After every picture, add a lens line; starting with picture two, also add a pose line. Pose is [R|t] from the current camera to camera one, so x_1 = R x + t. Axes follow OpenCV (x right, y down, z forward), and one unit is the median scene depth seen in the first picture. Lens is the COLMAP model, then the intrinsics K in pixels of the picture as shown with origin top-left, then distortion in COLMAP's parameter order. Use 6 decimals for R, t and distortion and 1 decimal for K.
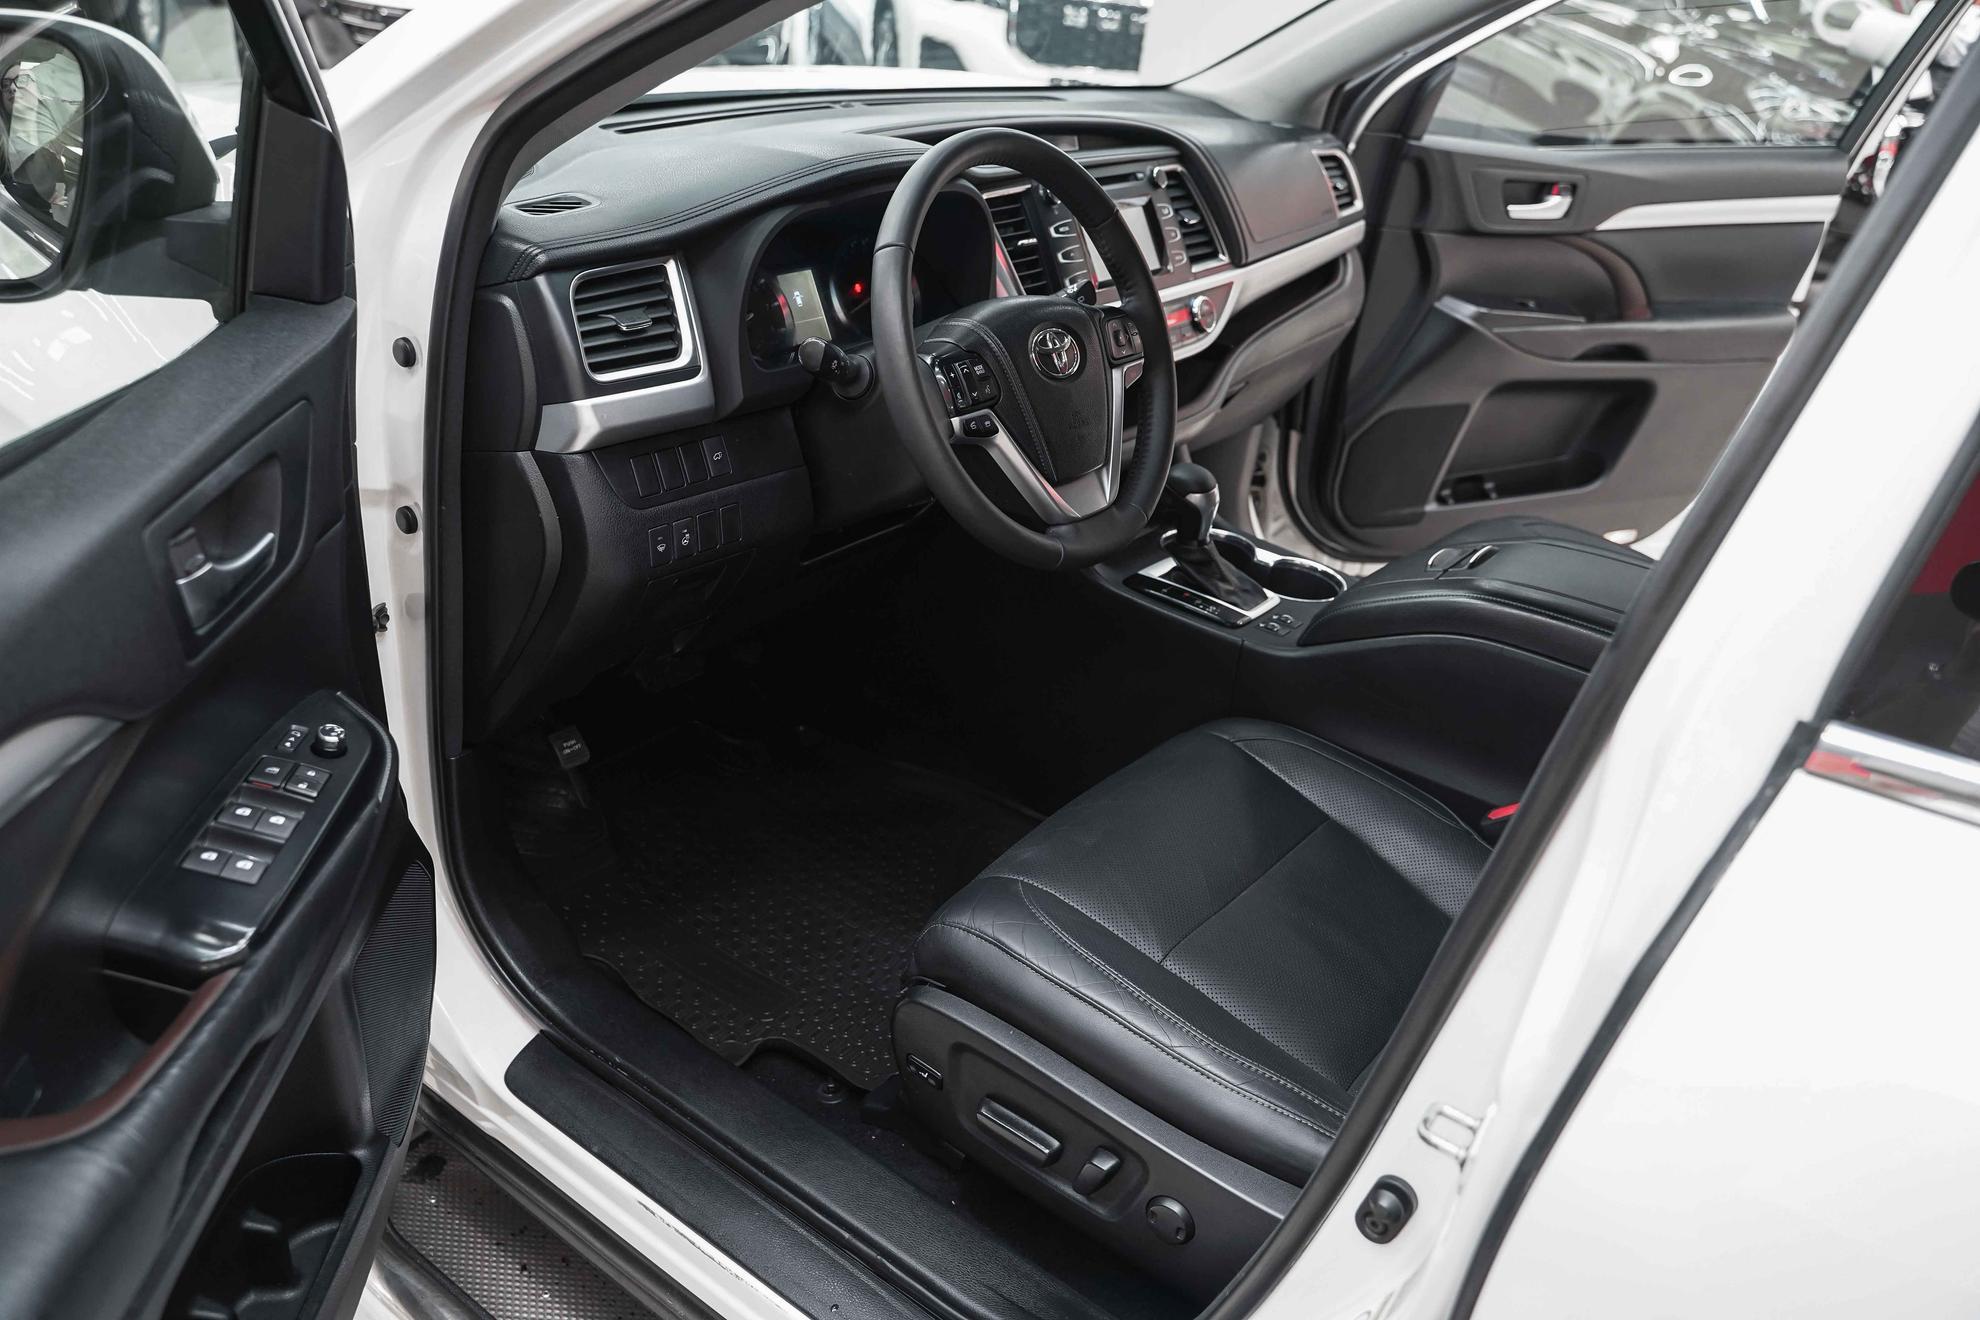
lens RADIAL K [[1579.6, 0, 990.0], [0, 1579.6, 660.0], [0, 0, 1]] dist [-0.008259, 0.004392]
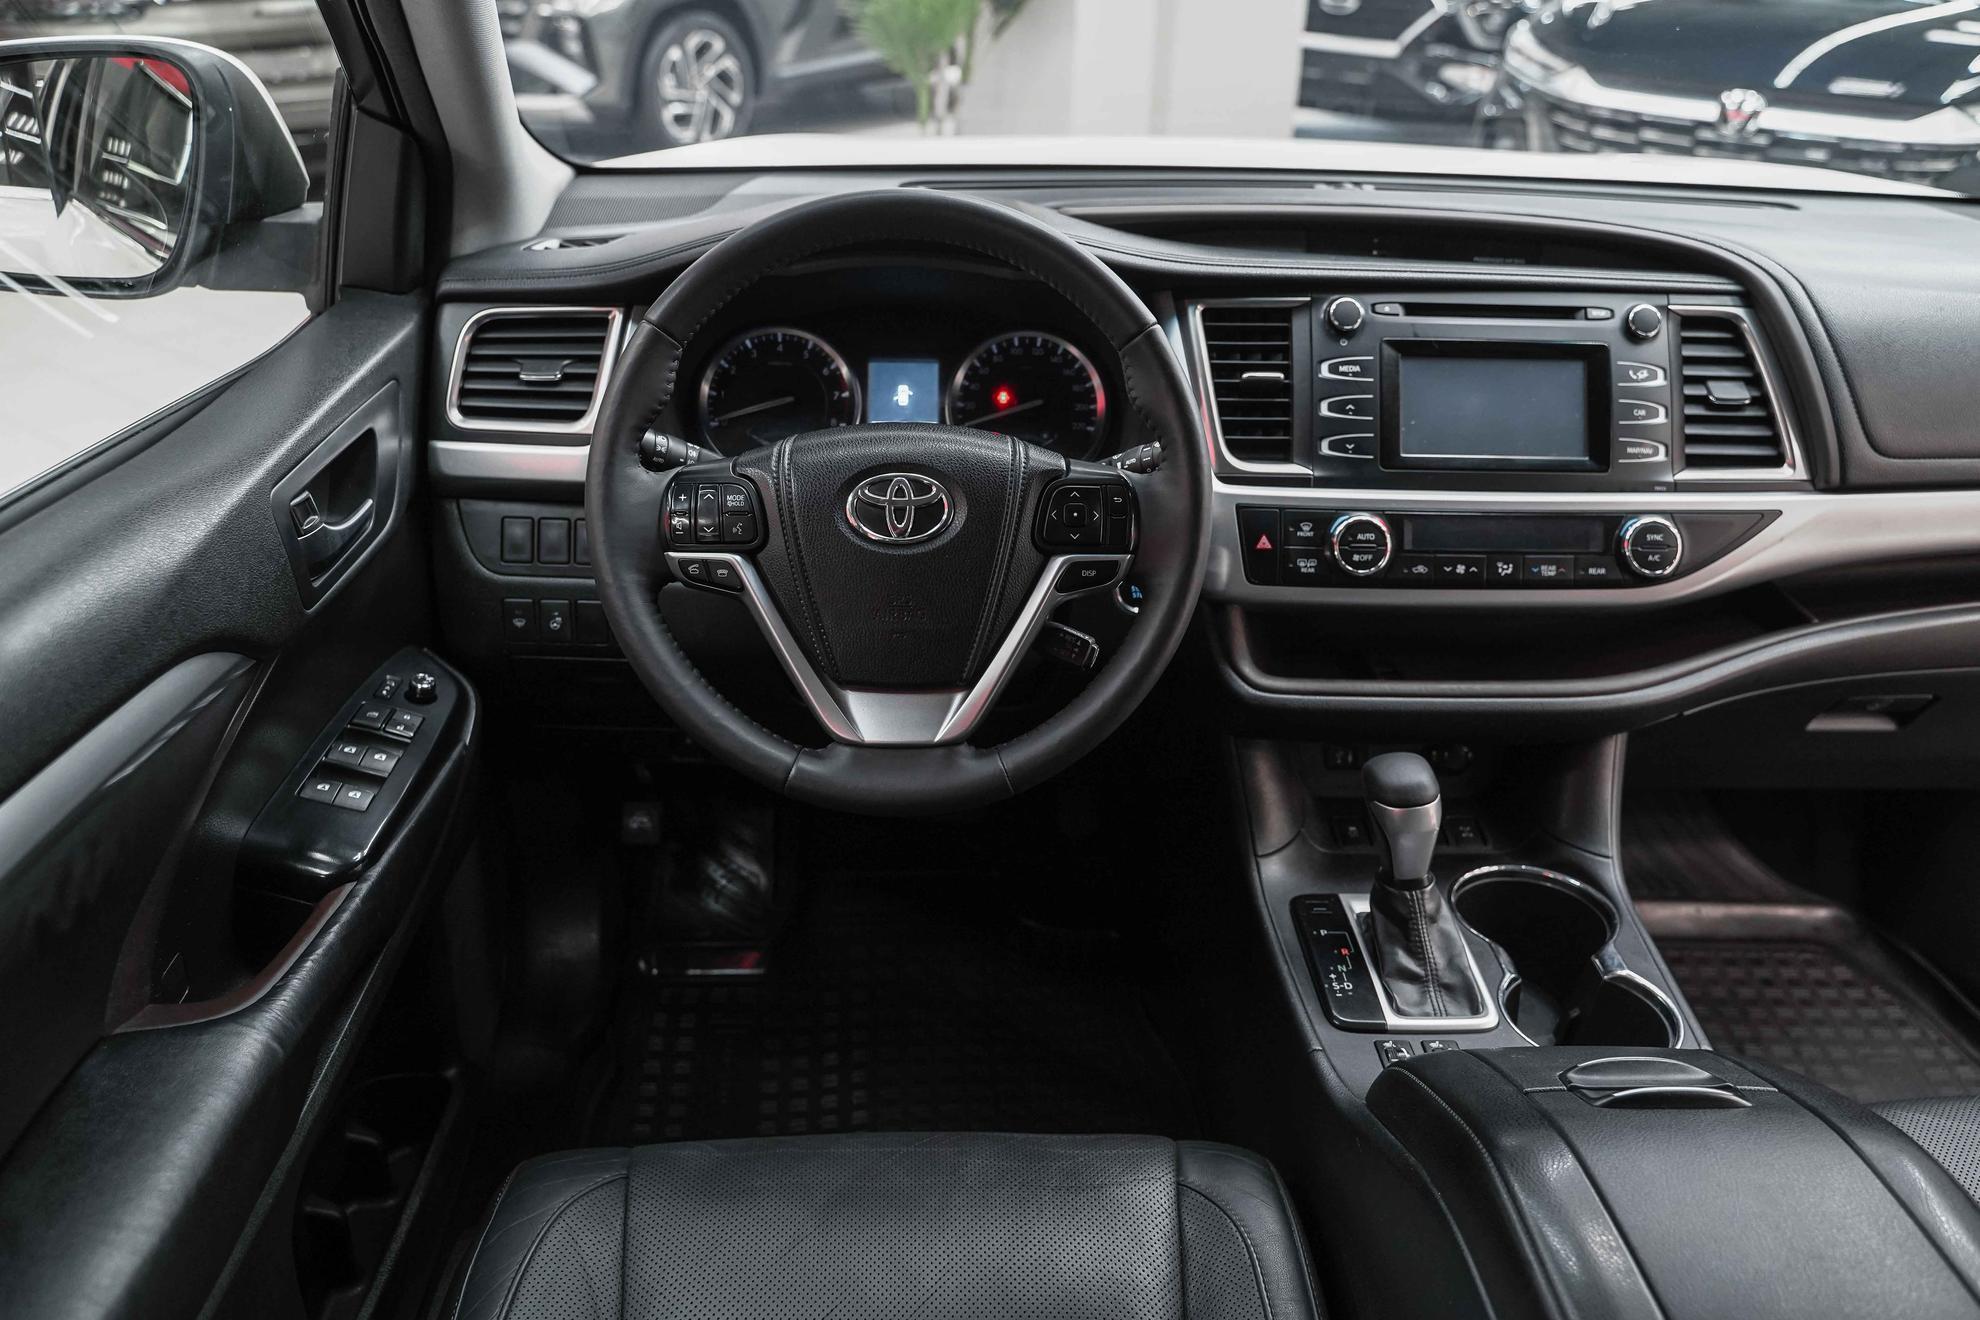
lens RADIAL K [[1579.6, 0, 990.0], [0, 1579.6, 660.0], [0, 0, 1]] dist [-0.008259, 0.004392]
pose [[0.622780, 0.272684, -0.733341, 0.484193], [-0.317050, 0.944850, 0.082081, -0.162435], [0.715279, 0.181387, 0.674888, 0.457686]]
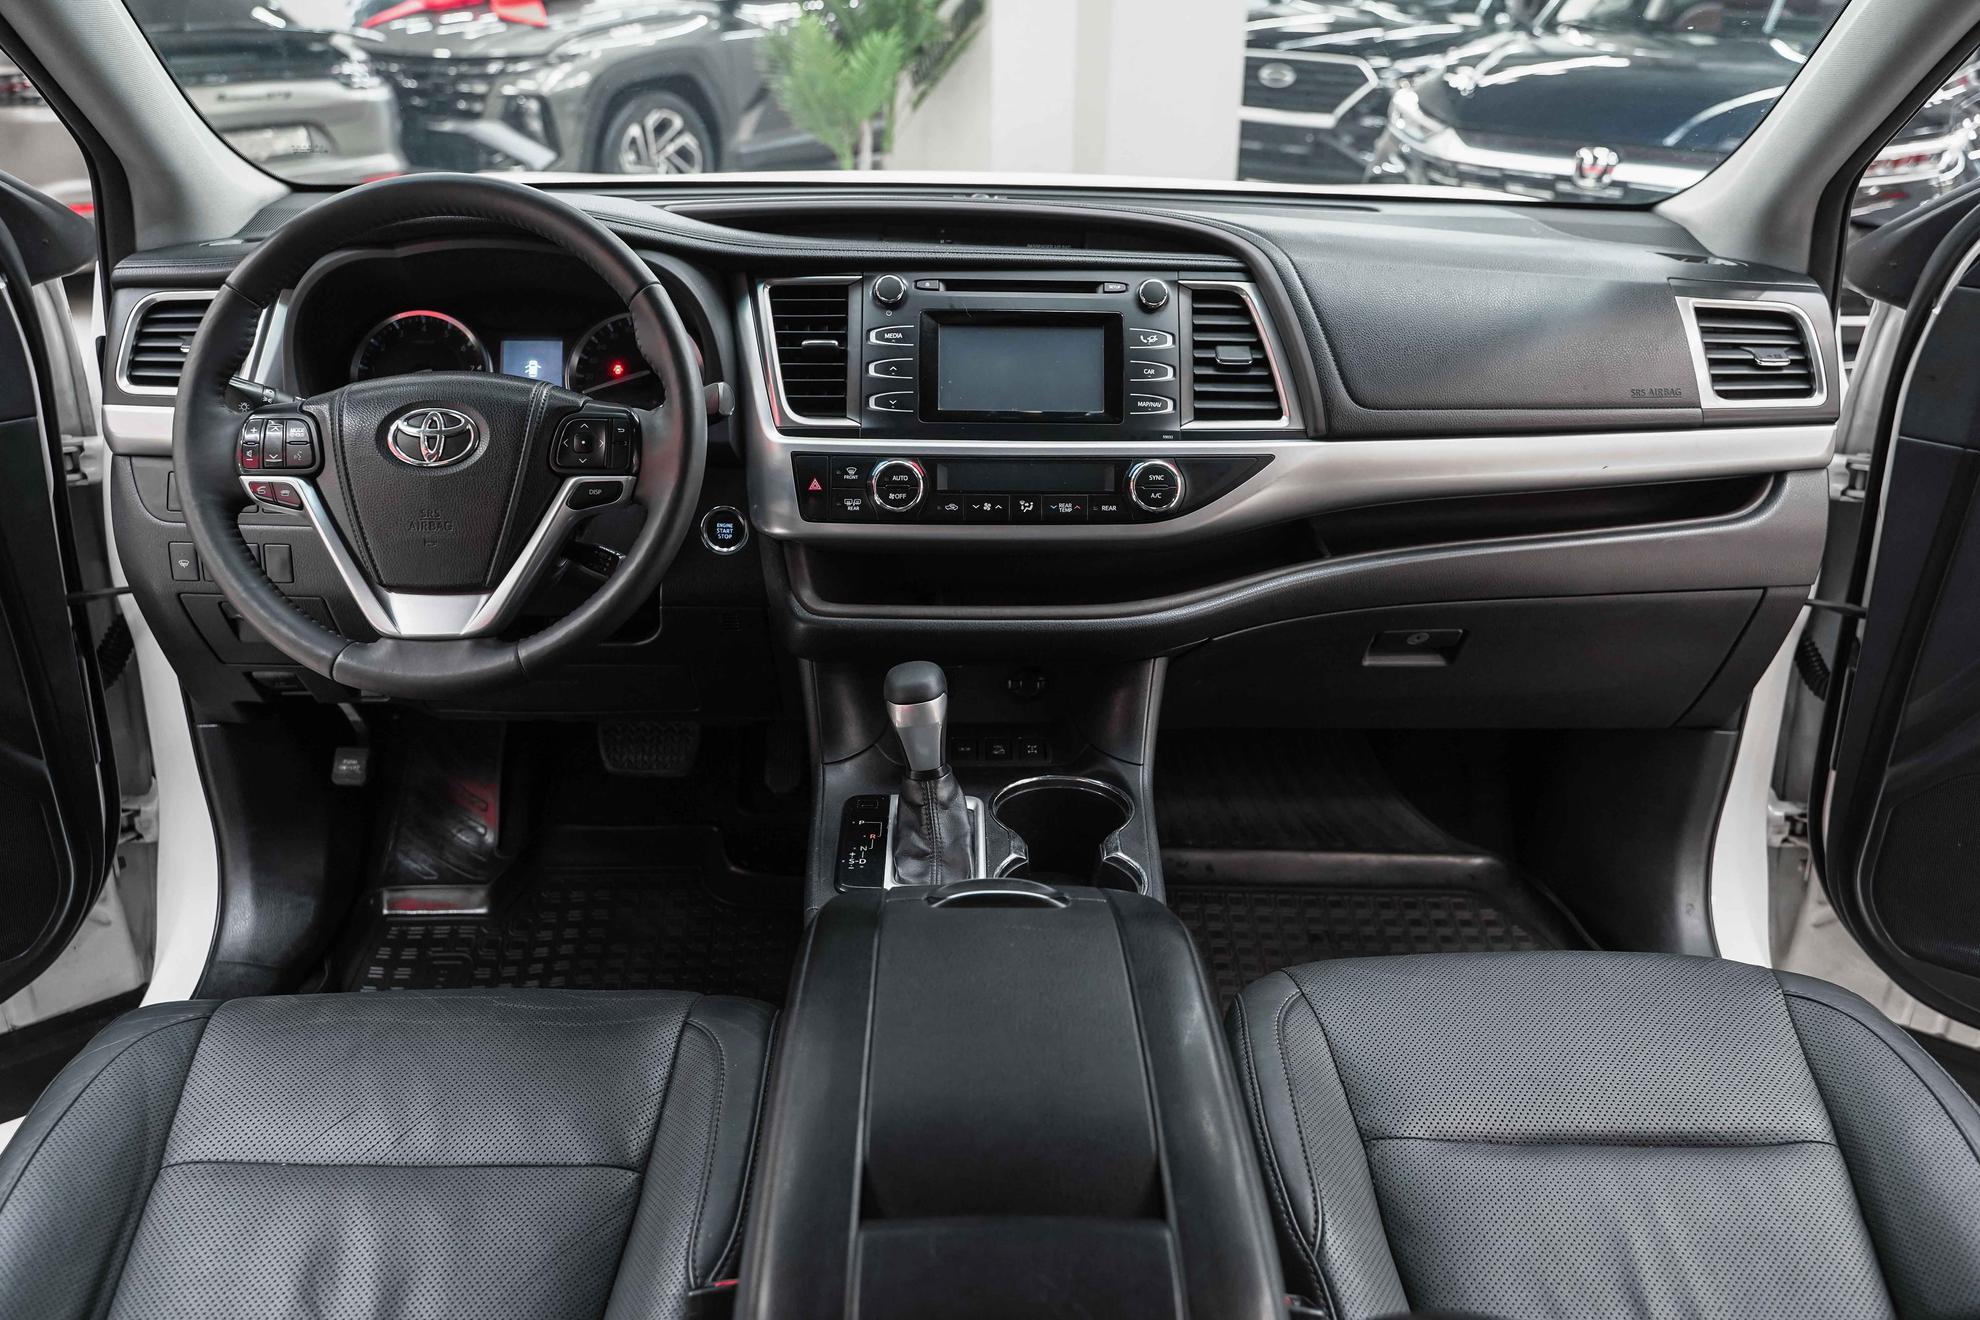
lens RADIAL K [[1579.6, 0, 990.0], [0, 1579.6, 660.0], [0, 0, 1]] dist [-0.008259, 0.004392]
pose [[0.616057, 0.232887, -0.752488, 0.705605], [-0.310173, 0.949837, 0.040029, -0.167521], [0.724063, 0.208741, 0.657389, 0.557316]]
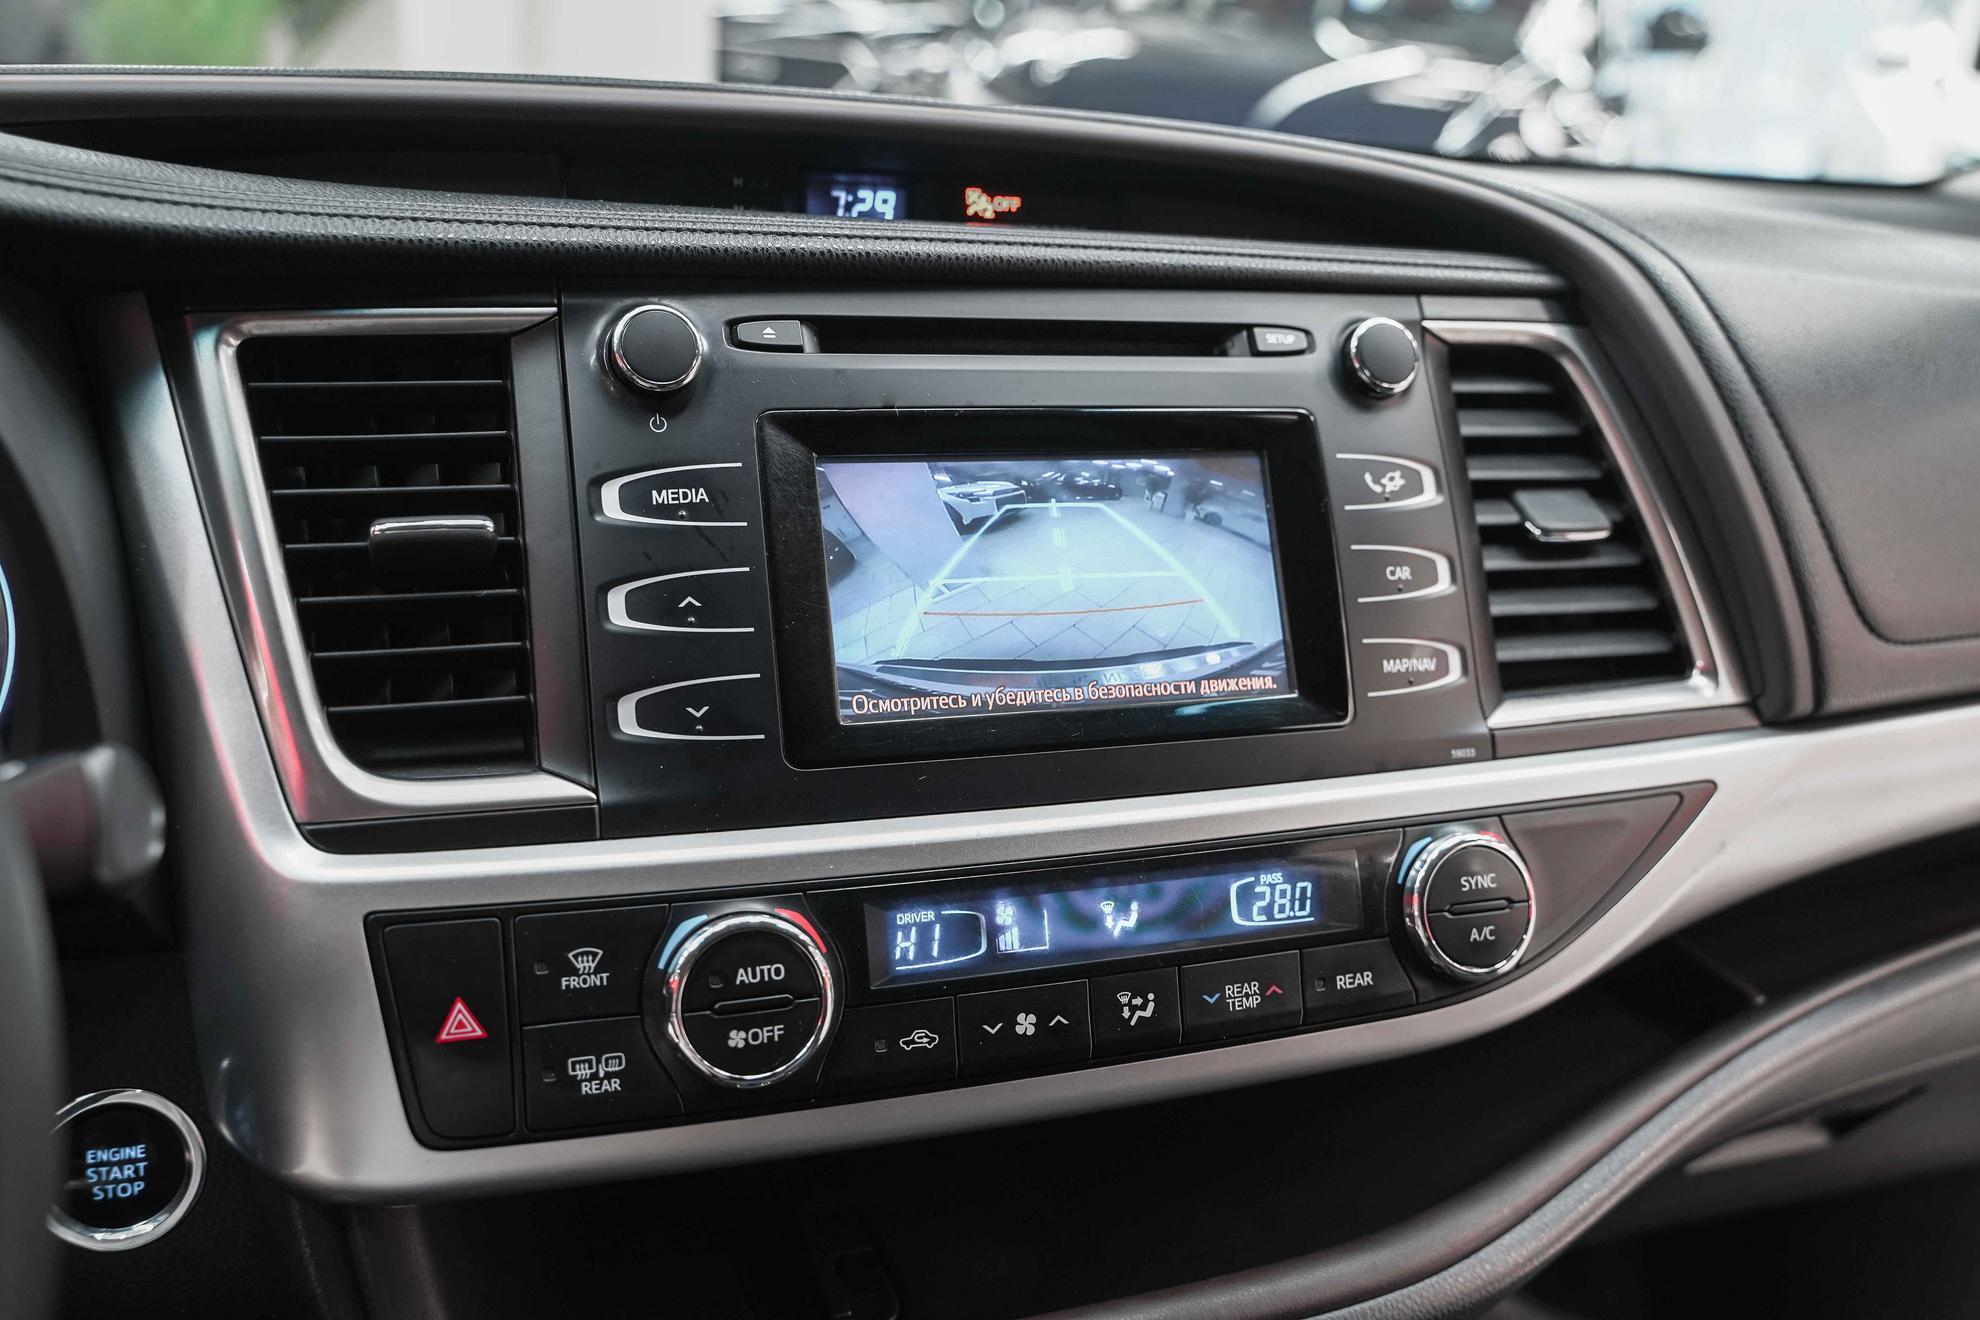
lens RADIAL K [[1797.7, 0, 990.0], [0, 1797.7, 660.0], [0, 0, 1]] dist [-0.005238, 0.001179]
pose [[0.837093, 0.154409, -0.524817, 0.237895], [-0.236223, 0.967317, -0.092182, -0.235507], [0.493430, 0.201138, 0.846209, 0.798108]]
